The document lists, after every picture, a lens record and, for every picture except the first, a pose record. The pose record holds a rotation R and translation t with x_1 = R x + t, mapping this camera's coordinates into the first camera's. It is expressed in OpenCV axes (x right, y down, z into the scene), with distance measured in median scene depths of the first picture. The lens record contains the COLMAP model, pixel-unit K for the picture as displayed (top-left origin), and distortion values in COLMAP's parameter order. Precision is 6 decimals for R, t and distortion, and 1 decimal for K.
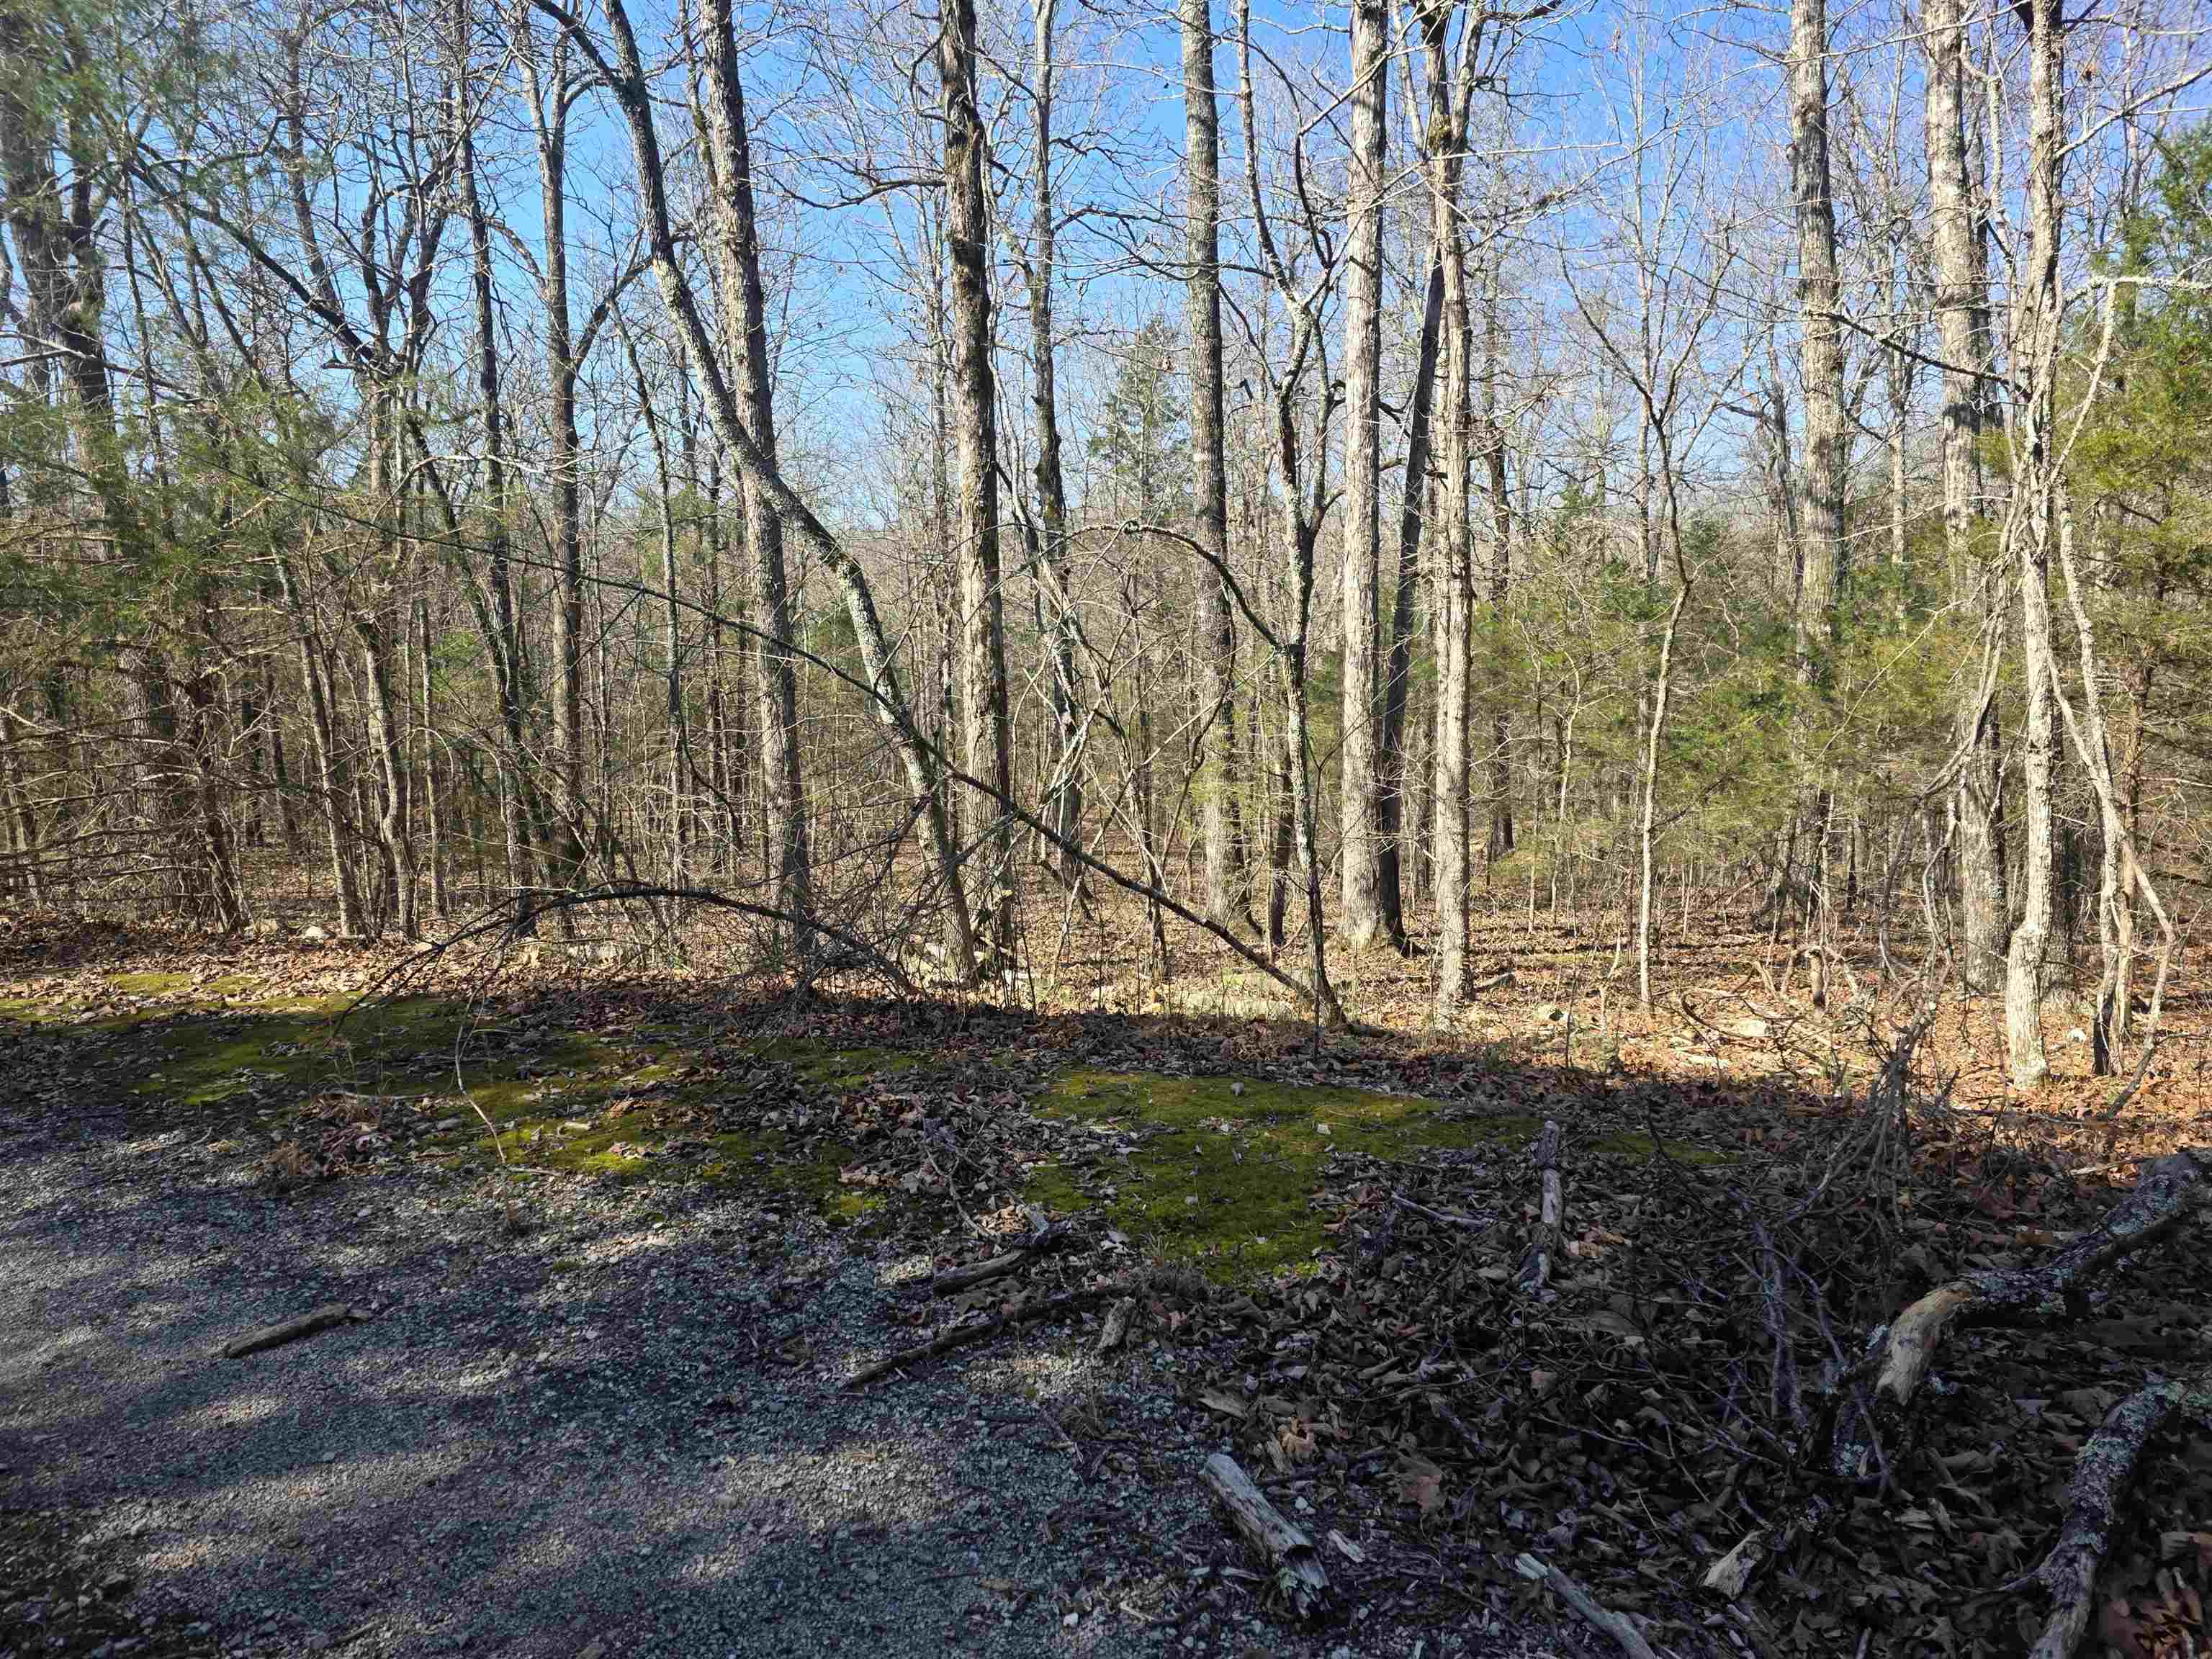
lens RADIAL K [[1471.3, 0, 1099.1], [0, 1471.3, 846.5], [0, 0, 1]] dist [0.045277, -0.039468]
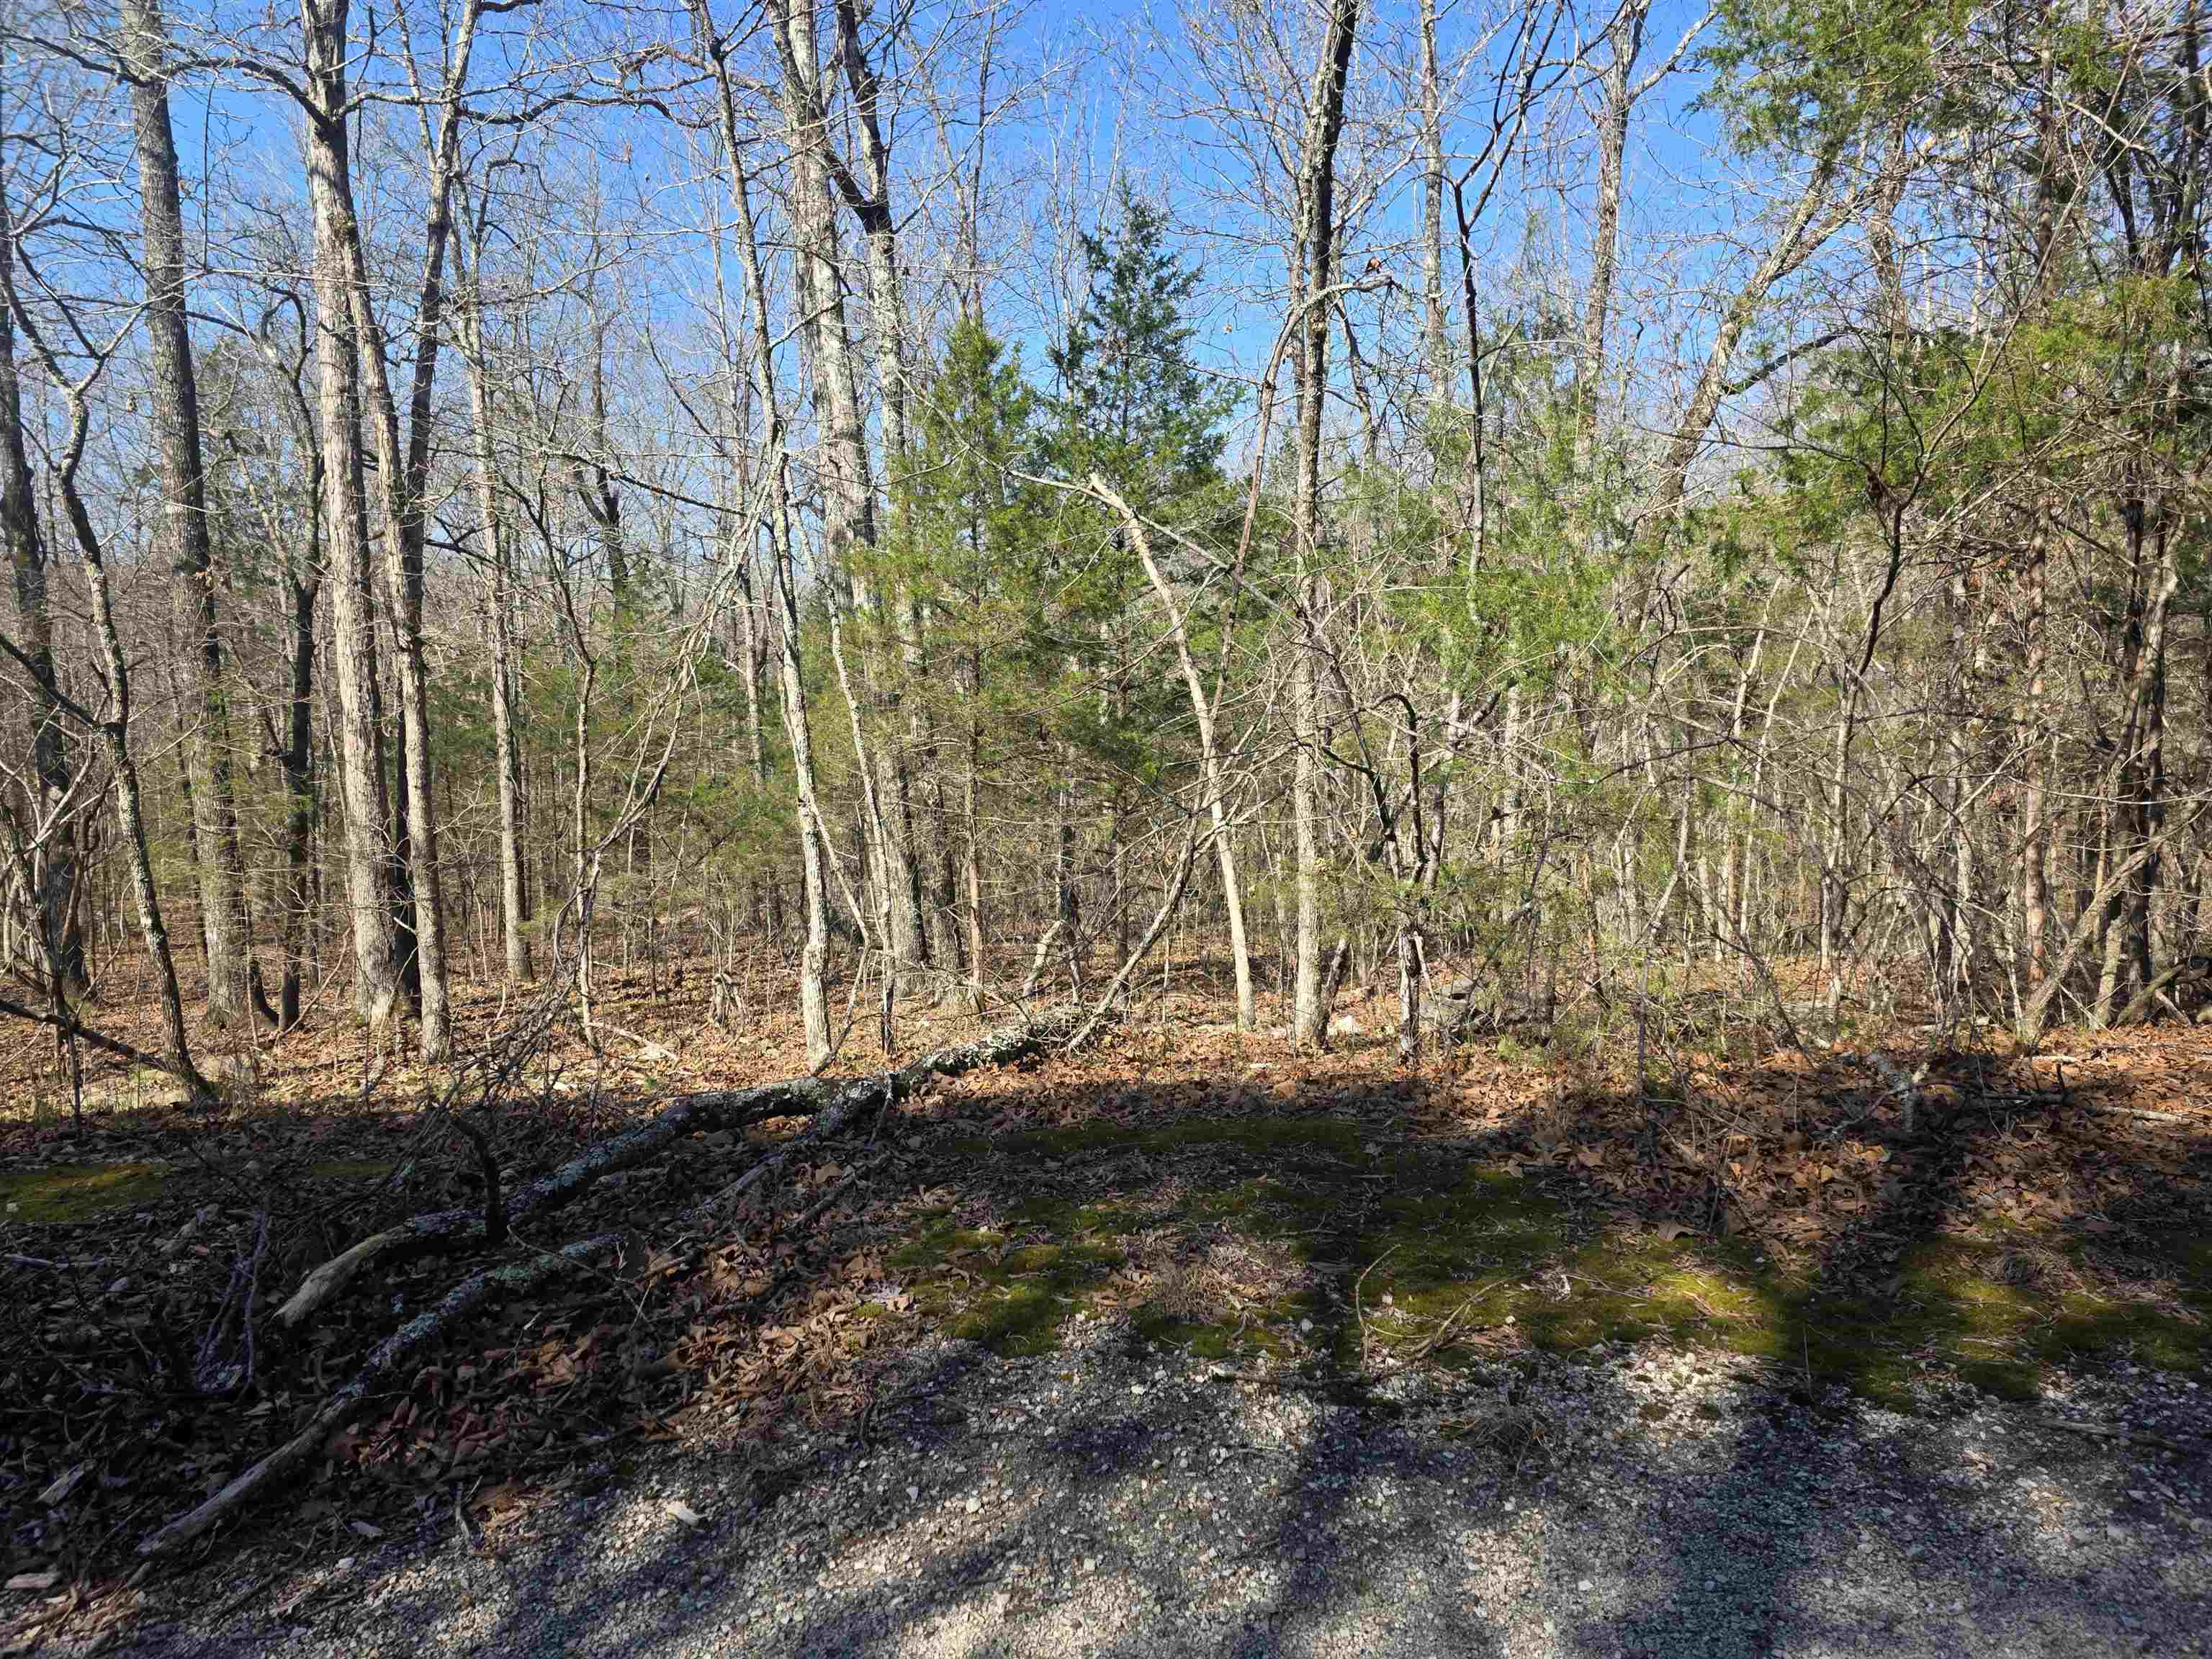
lens RADIAL K [[1471.3, 0, 1112.8], [0, 1471.3, 813.3], [0, 0, 1]] dist [0.045277, -0.039468]
pose [[0.852740, -0.043538, 0.520518, 0.109898], [0.074646, 0.996449, -0.038943, 0.007018], [-0.516975, 0.072063, 0.852962, -0.116923]]
